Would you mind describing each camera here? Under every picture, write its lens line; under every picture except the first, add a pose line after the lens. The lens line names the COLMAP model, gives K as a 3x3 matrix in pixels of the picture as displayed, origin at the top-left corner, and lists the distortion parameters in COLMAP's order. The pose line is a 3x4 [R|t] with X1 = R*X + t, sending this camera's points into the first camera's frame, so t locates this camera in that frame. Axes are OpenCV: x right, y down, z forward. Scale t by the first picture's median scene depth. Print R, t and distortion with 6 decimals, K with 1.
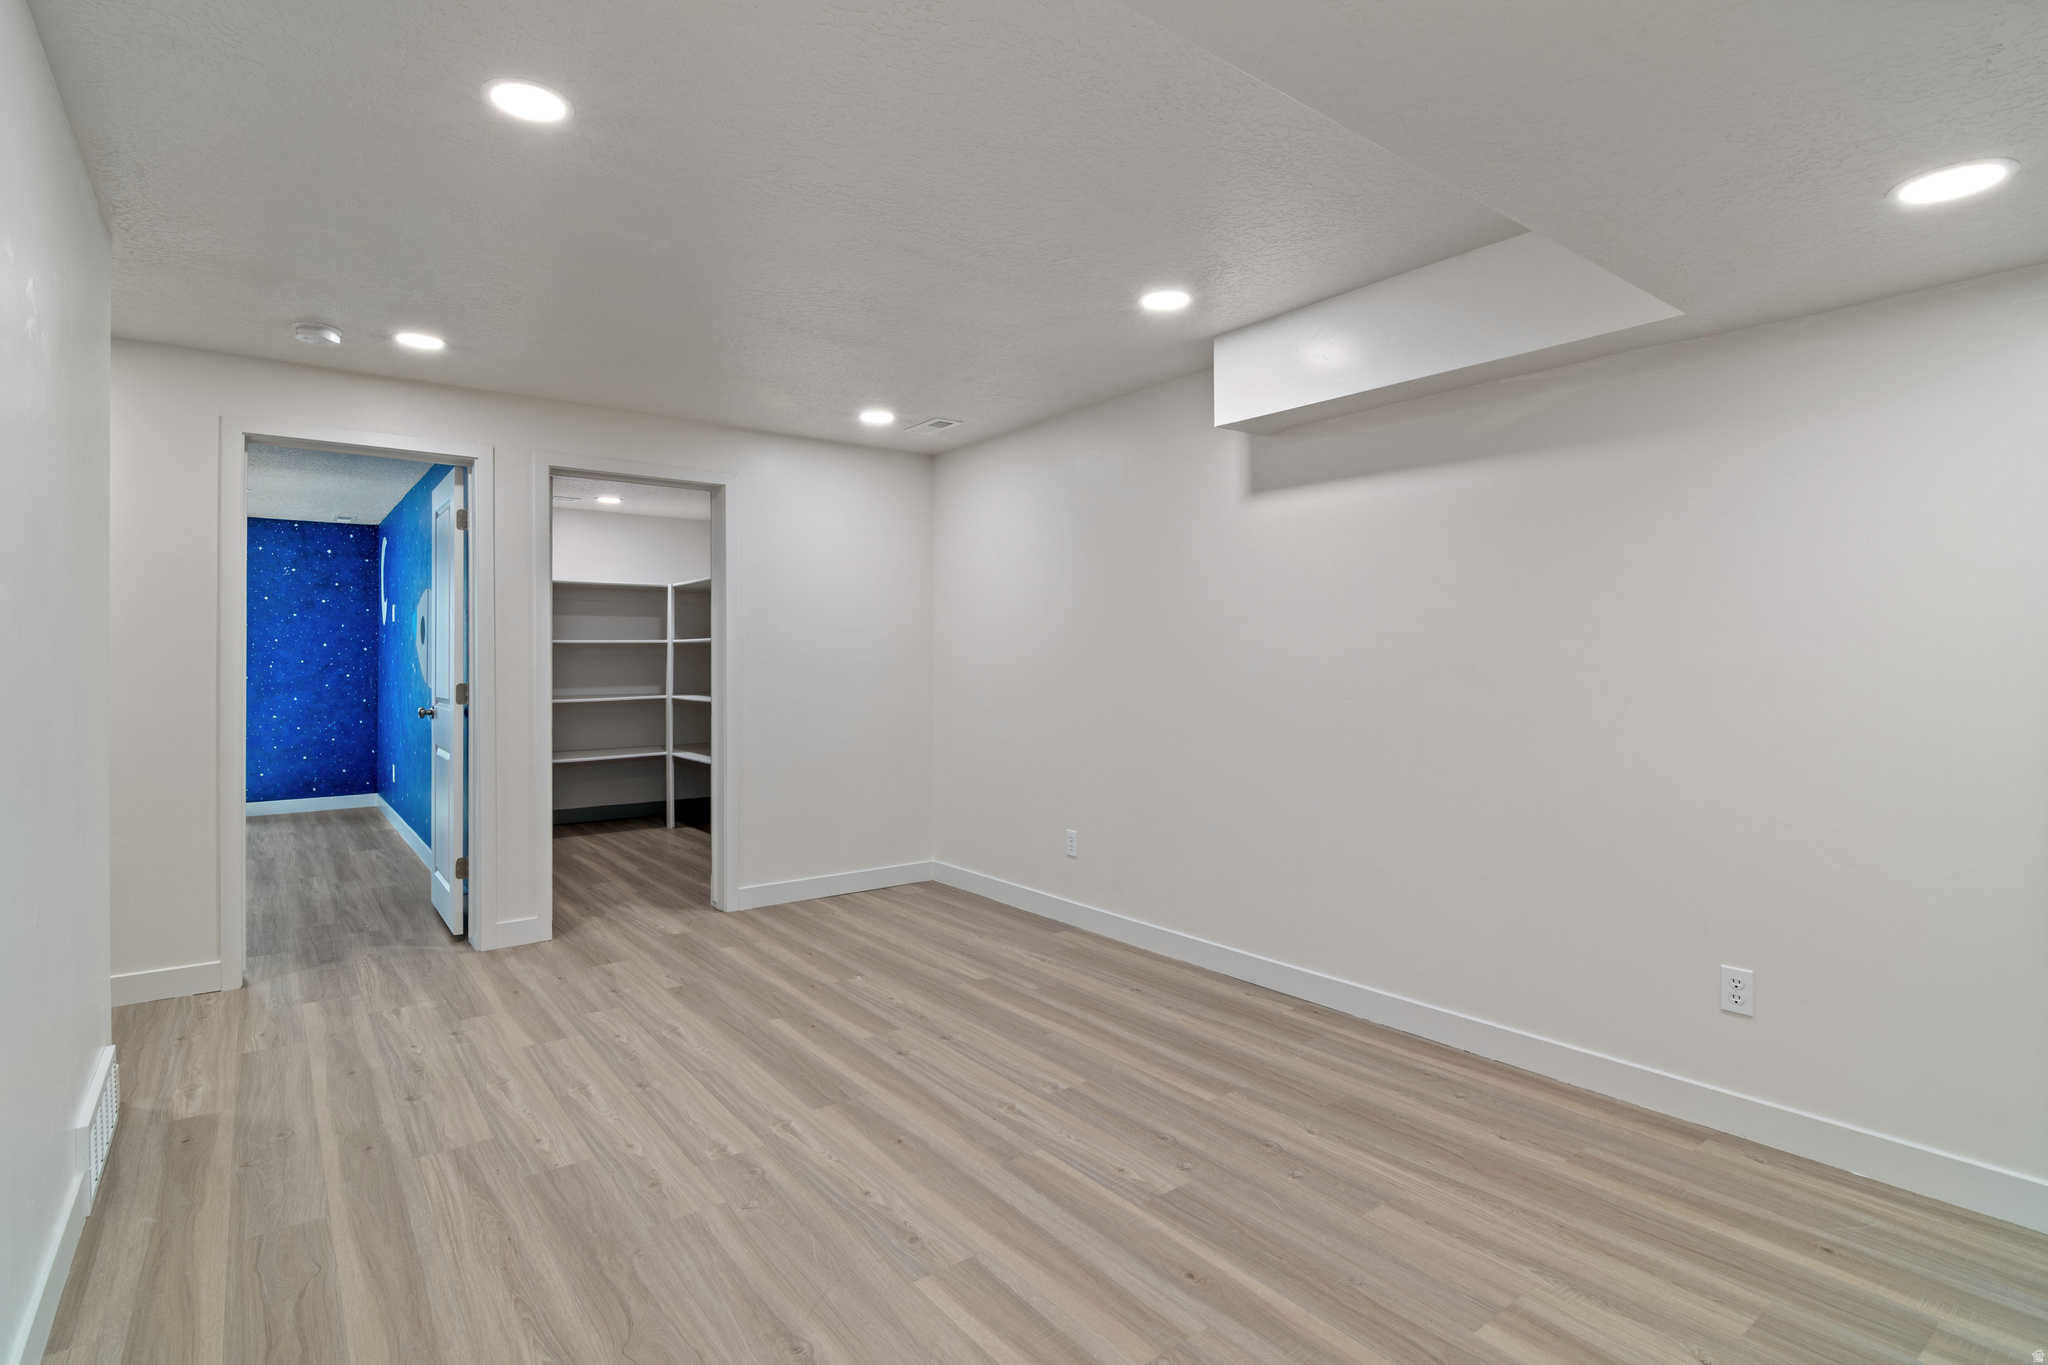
lens RADIAL K [[993.2, 0, 1009.8], [0, 993.2, 666.6], [0, 0, 1]] dist [-0.000541, -0.009021]
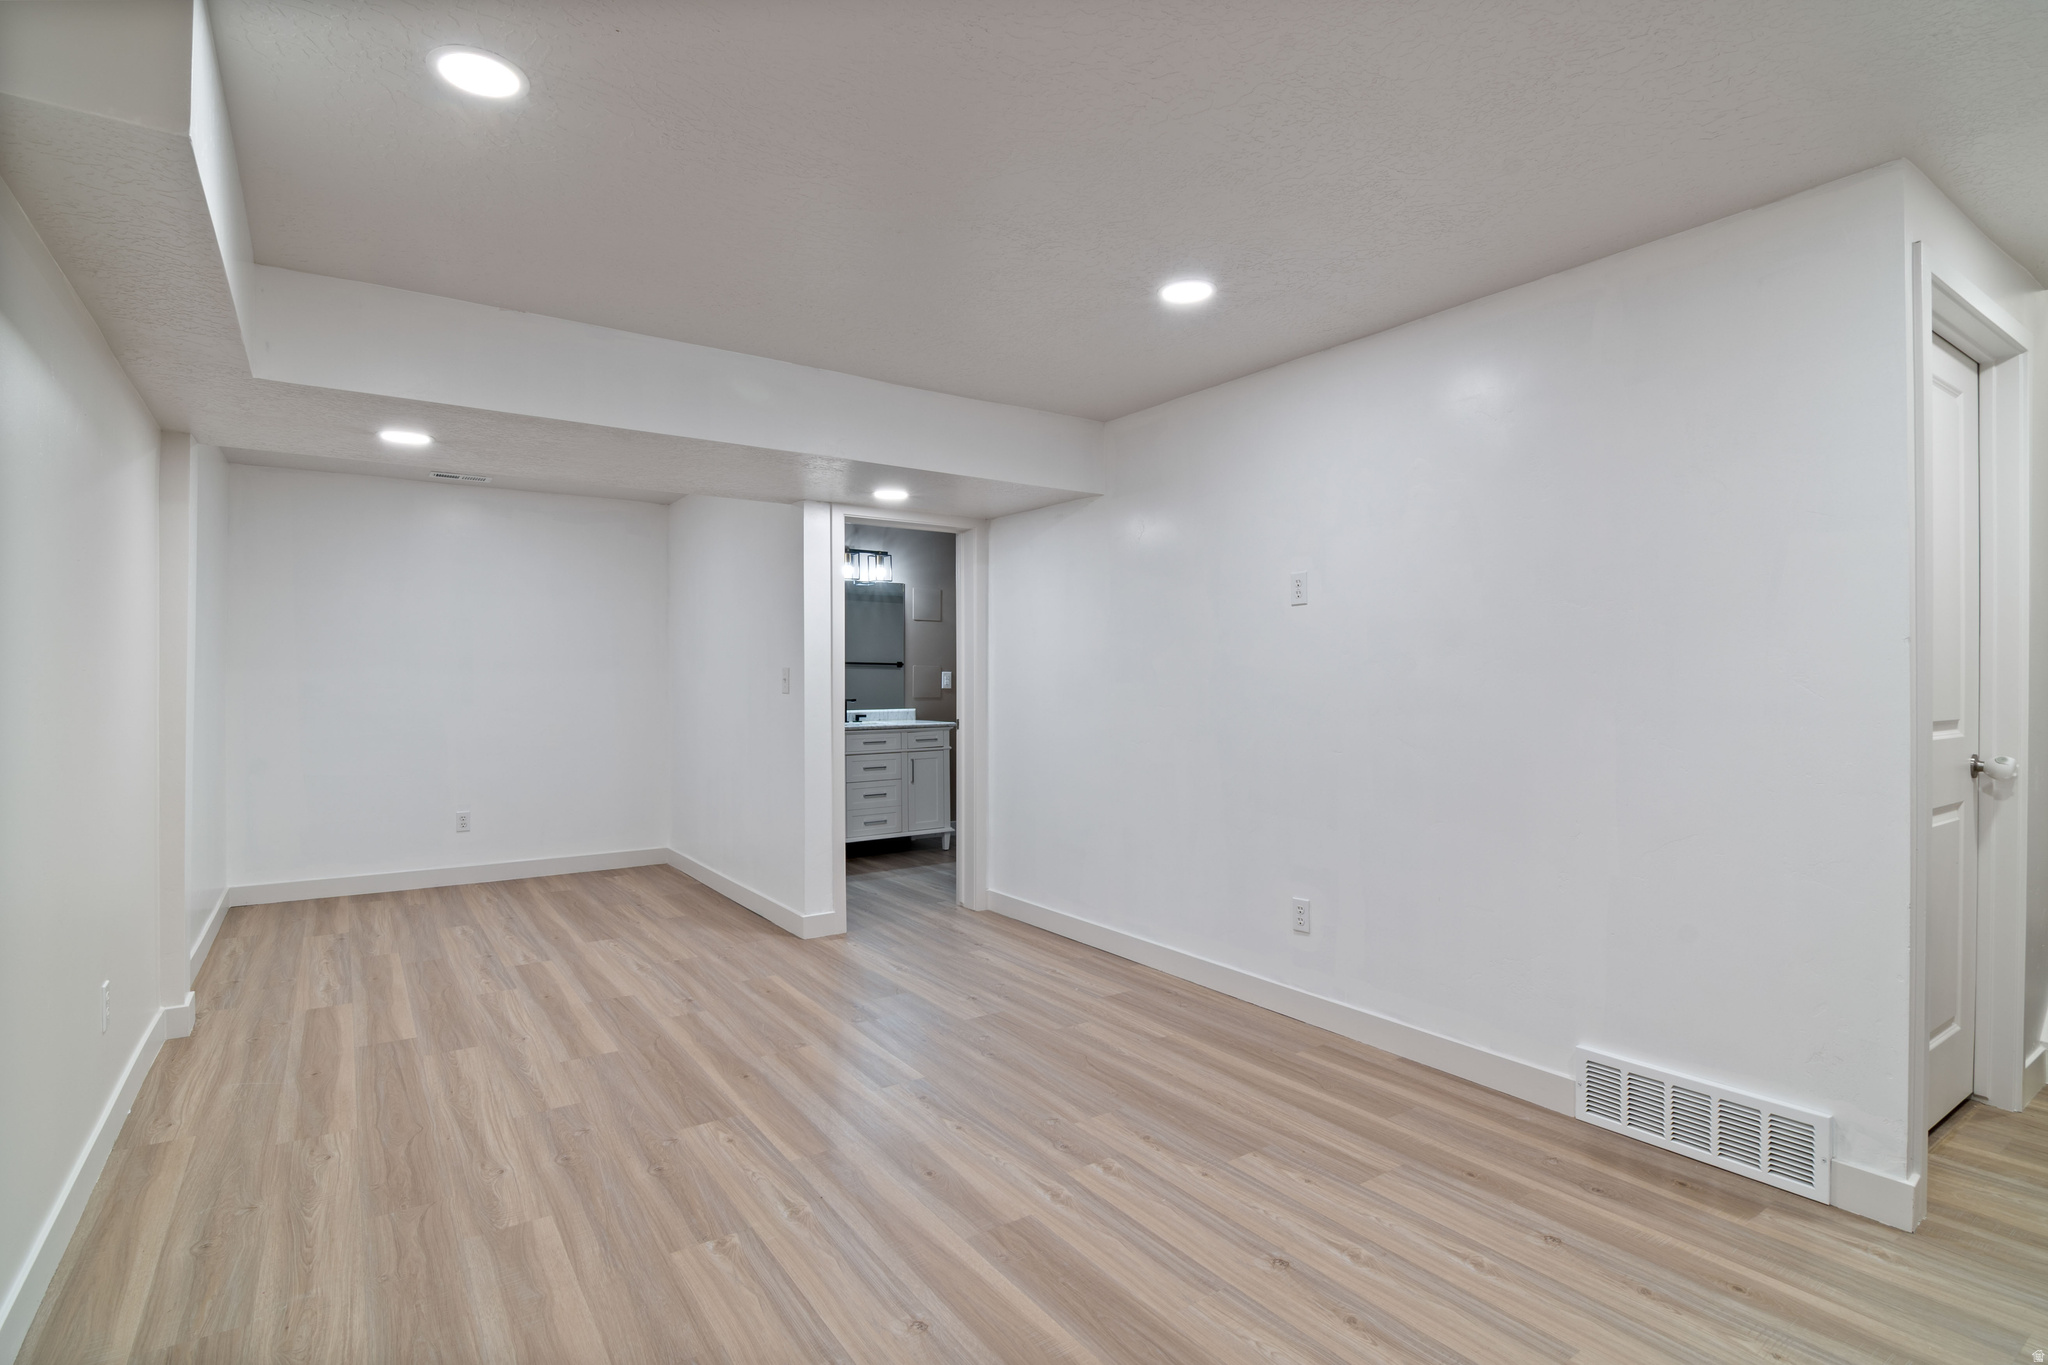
lens RADIAL K [[993.2, 0, 1009.8], [0, 993.2, 666.6], [0, 0, 1]] dist [-0.000541, -0.009021]
pose [[-0.998706, 0.002847, 0.050785, -0.238054], [0.002492, 0.999972, -0.007053, -0.009239], [-0.050803, -0.006918, -0.998685, 1.951827]]
